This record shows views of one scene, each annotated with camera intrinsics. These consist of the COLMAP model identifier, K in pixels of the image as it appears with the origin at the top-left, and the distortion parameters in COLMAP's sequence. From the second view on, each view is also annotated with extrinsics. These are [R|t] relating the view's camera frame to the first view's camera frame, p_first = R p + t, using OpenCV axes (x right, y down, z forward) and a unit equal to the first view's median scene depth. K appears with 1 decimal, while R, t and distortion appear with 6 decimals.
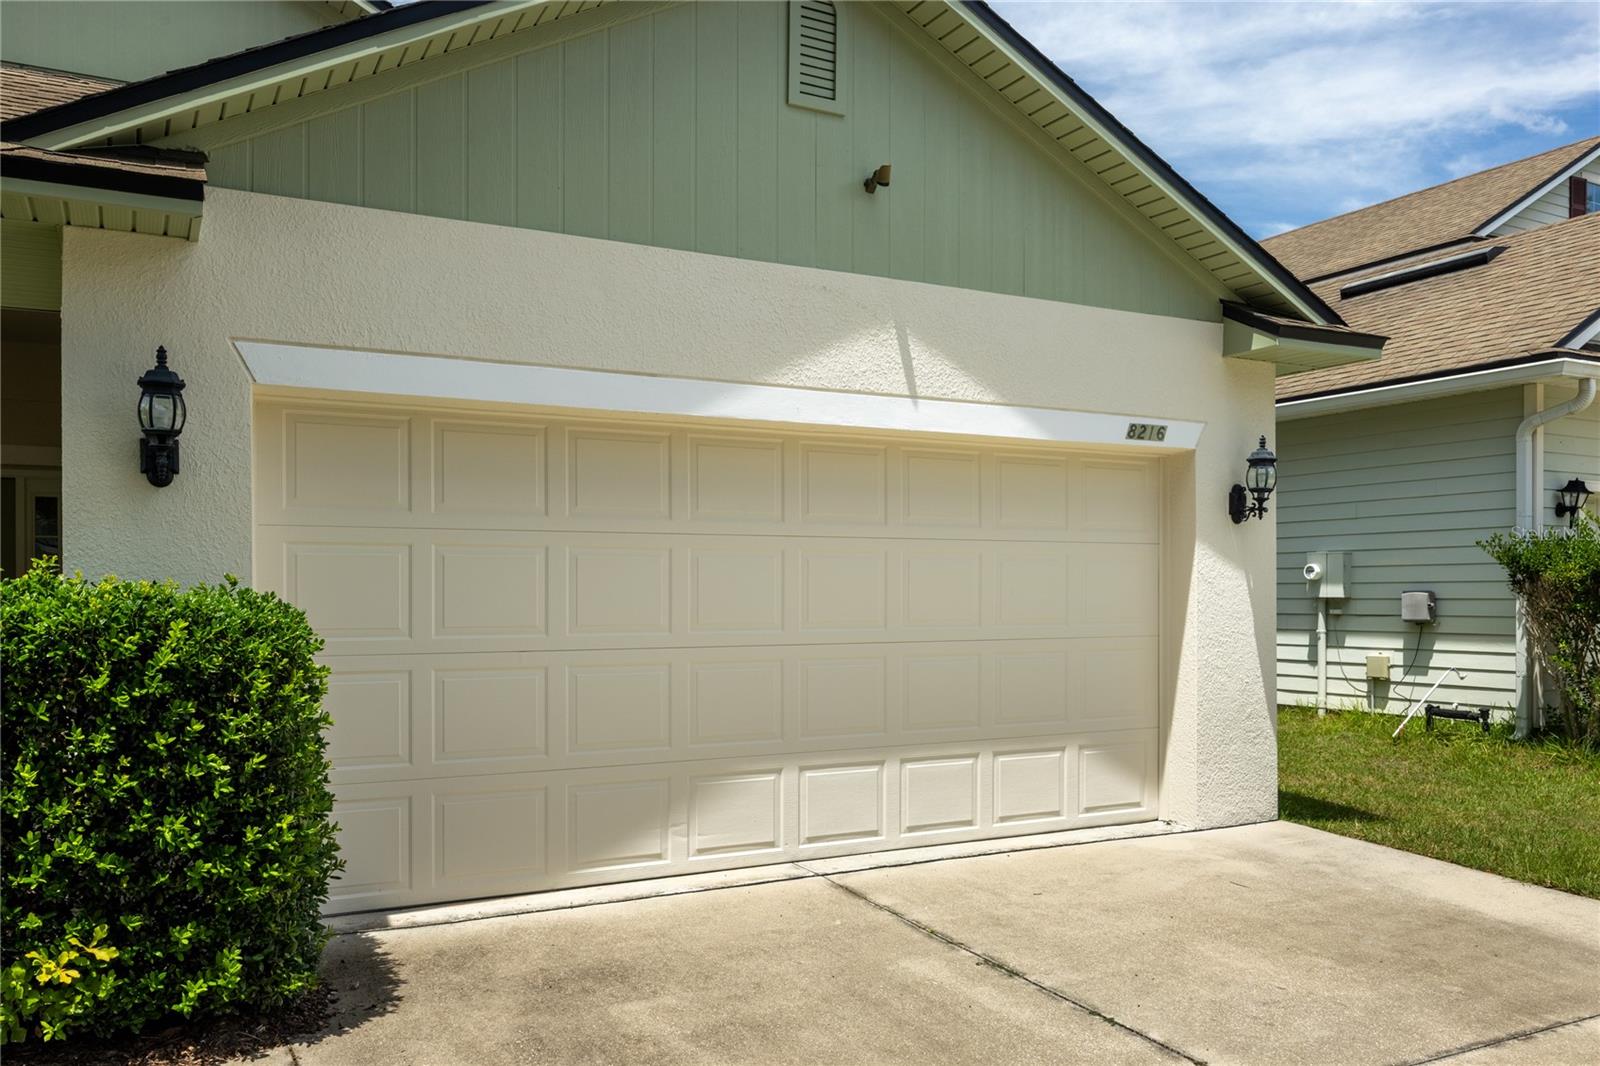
lens RADIAL K [[1282.6, 0, 803.1], [0, 1282.6, 588.9], [0, 0, 1]] dist [0.010904, -0.005619]
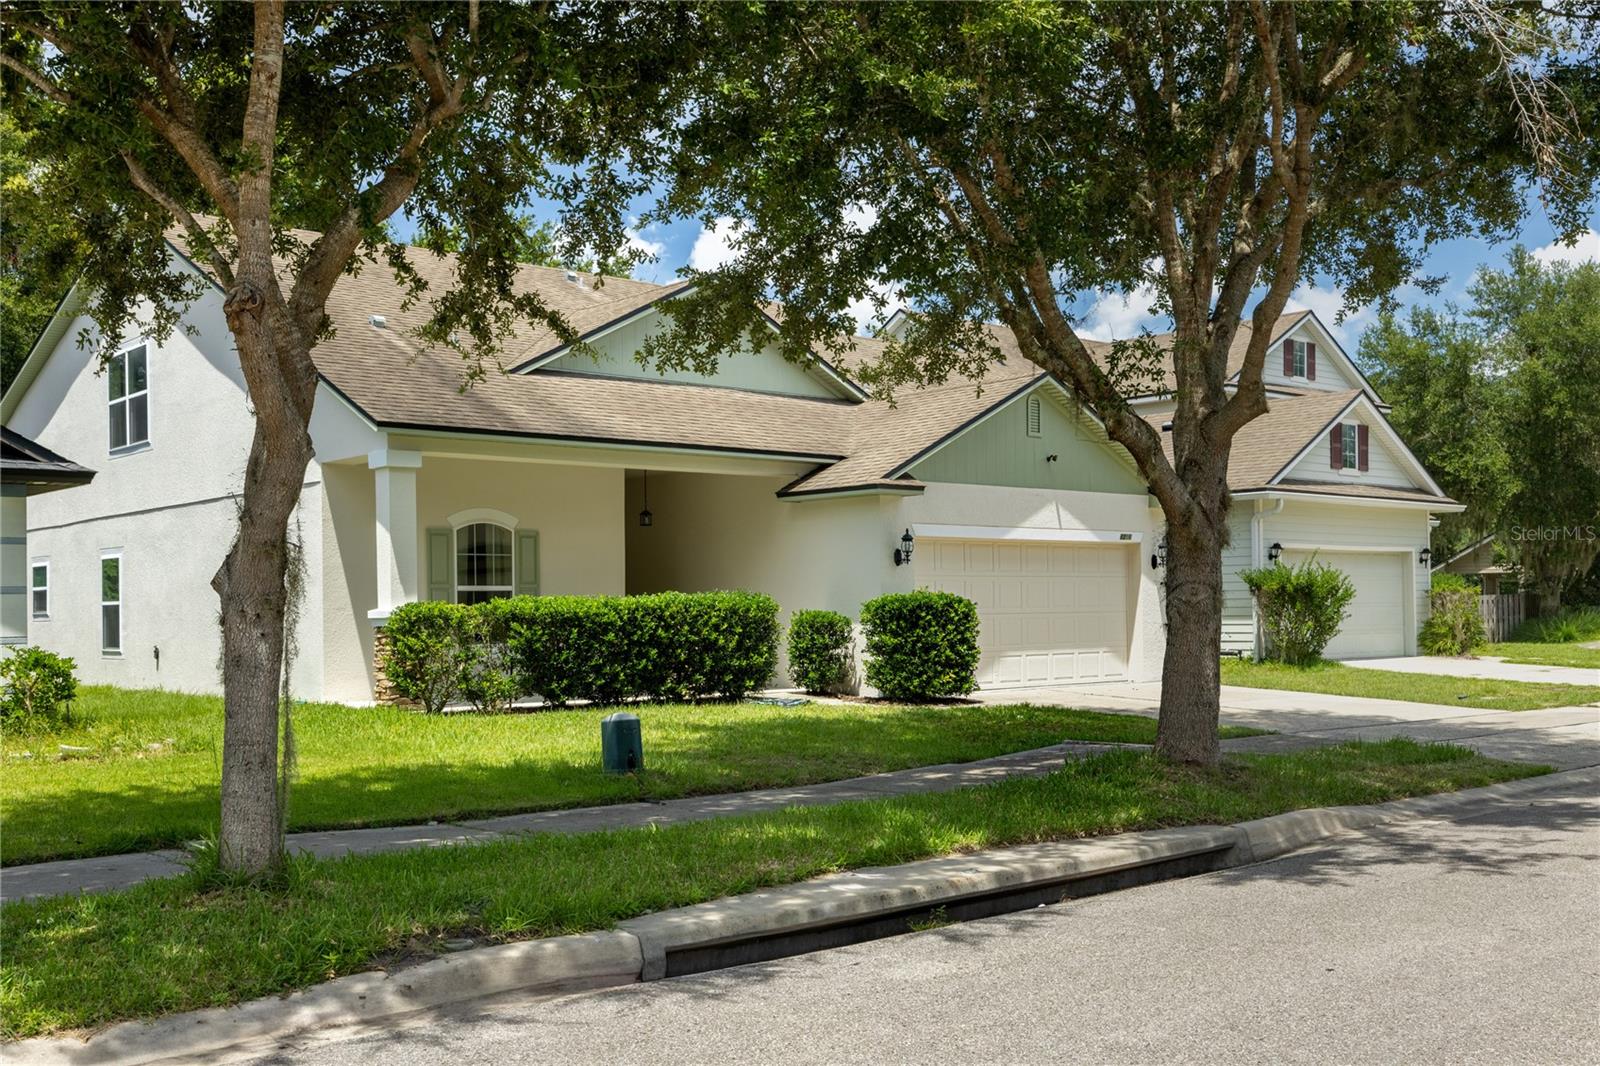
lens RADIAL K [[1613.4, 0, 800.4], [0, 1613.4, 537.7], [0, 0, 1]] dist [-0.006500, 0.000000]
pose [[0.975361, 0.001935, 0.220606, -1.191677], [0.007110, 0.999166, -0.040198, 0.014458], [-0.220500, 0.040776, 0.974534, -2.244626]]
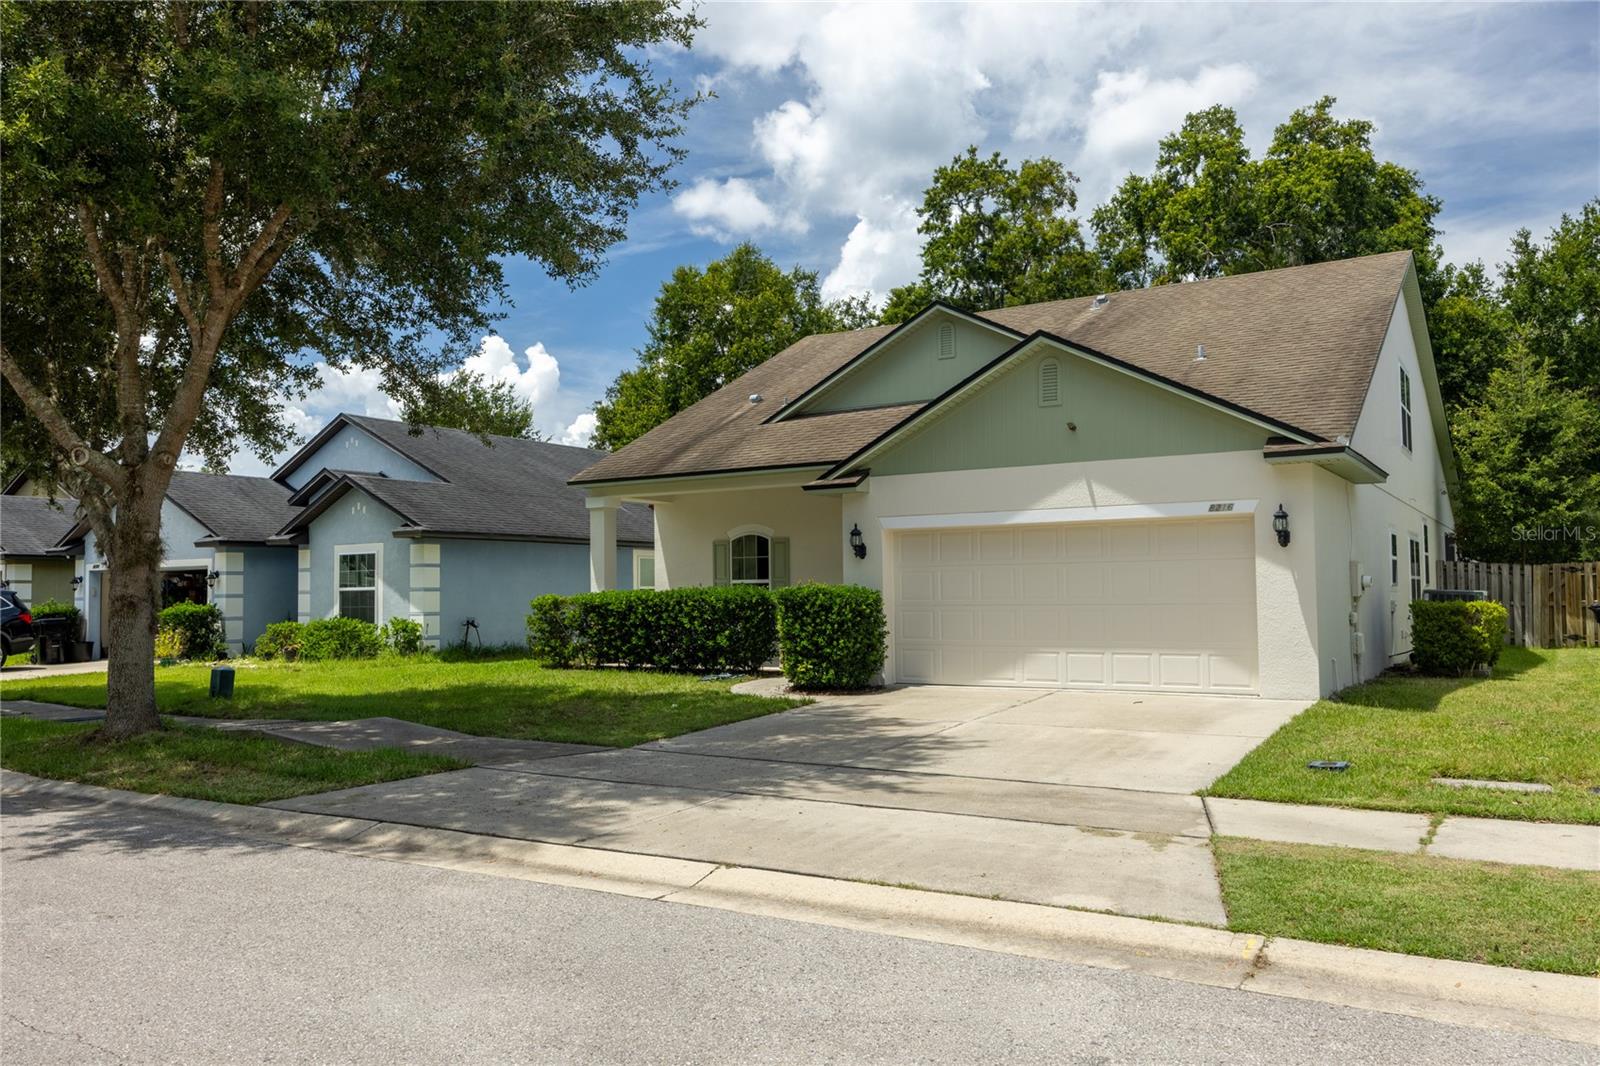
lens RADIAL K [[1264.1, 0, 800.2], [0, 1264.1, 534.5], [0, 0, 1]] dist [0.015733, 0.001459]
pose [[0.480695, -0.043836, -0.875791, 1.797043], [0.014830, 0.999013, -0.041864, 0.001008], [0.876762, 0.007136, 0.480871, -0.633898]]
